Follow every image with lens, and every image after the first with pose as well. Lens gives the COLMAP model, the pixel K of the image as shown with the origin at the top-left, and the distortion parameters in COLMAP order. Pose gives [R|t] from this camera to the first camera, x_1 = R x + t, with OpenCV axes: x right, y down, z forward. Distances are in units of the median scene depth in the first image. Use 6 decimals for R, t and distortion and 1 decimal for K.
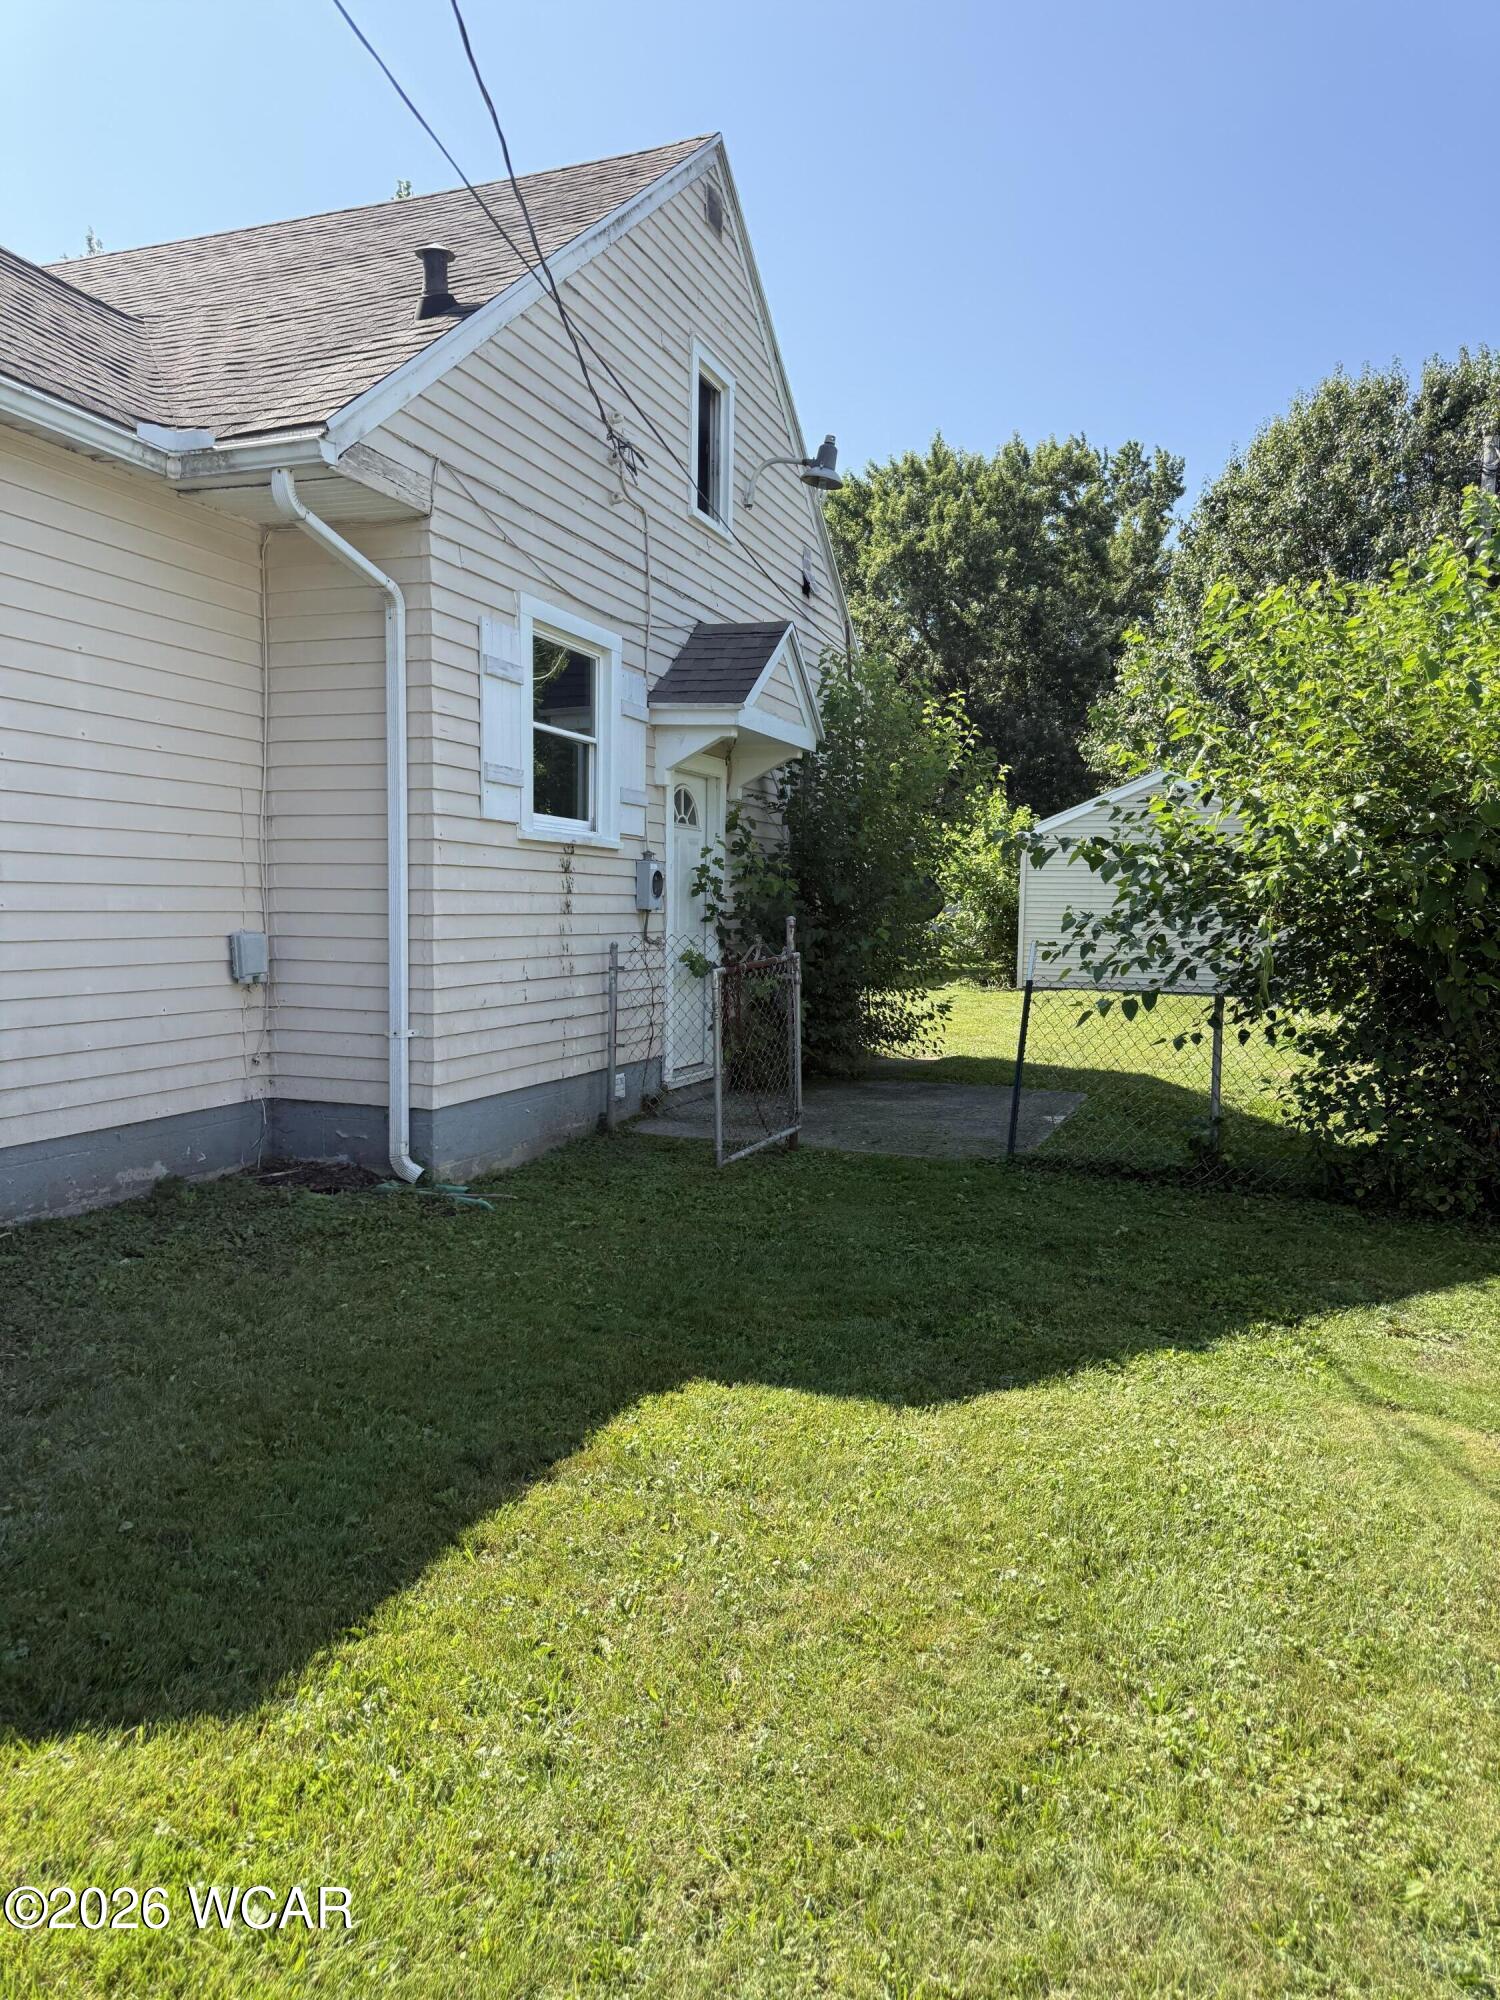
lens RADIAL K [[1378.4, 0, 750.0], [0, 1378.4, 1000.0], [0, 0, 1]] dist [0.136137, -0.280884]
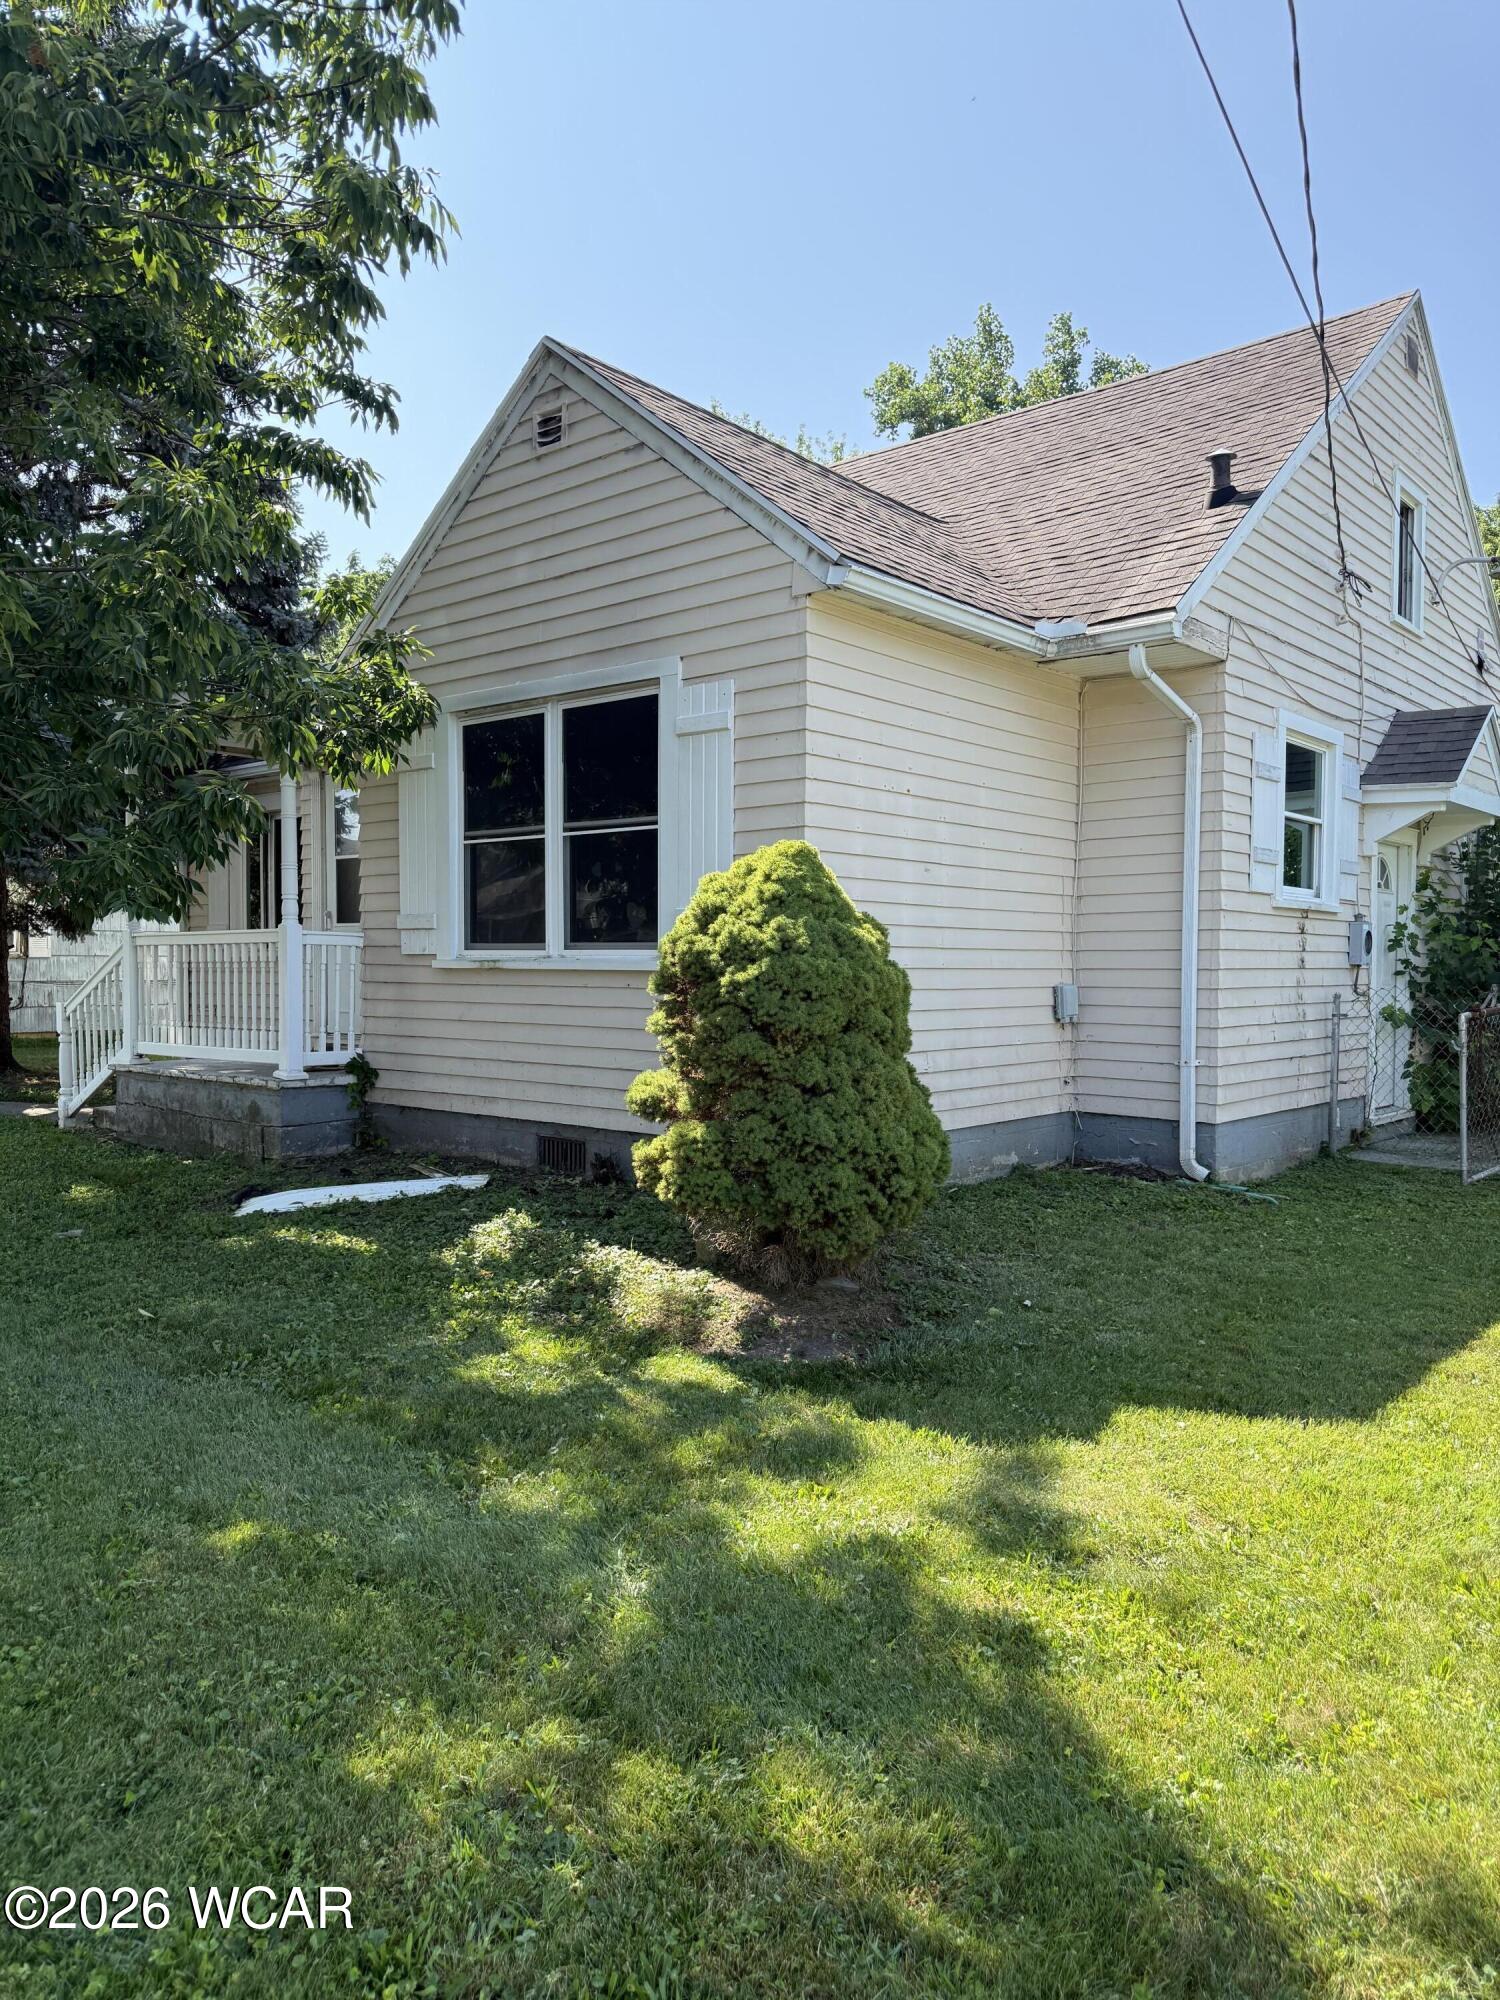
lens RADIAL K [[1417.7, 0, 668.8], [0, 1417.7, 1010.9], [0, 0, 1]] dist [0.036883, -0.061523]
pose [[0.925598, 0.000953, -0.378506, -0.182263], [-0.016958, 0.999097, -0.038952, 0.032480], [0.378127, 0.042473, 0.924779, -0.351437]]
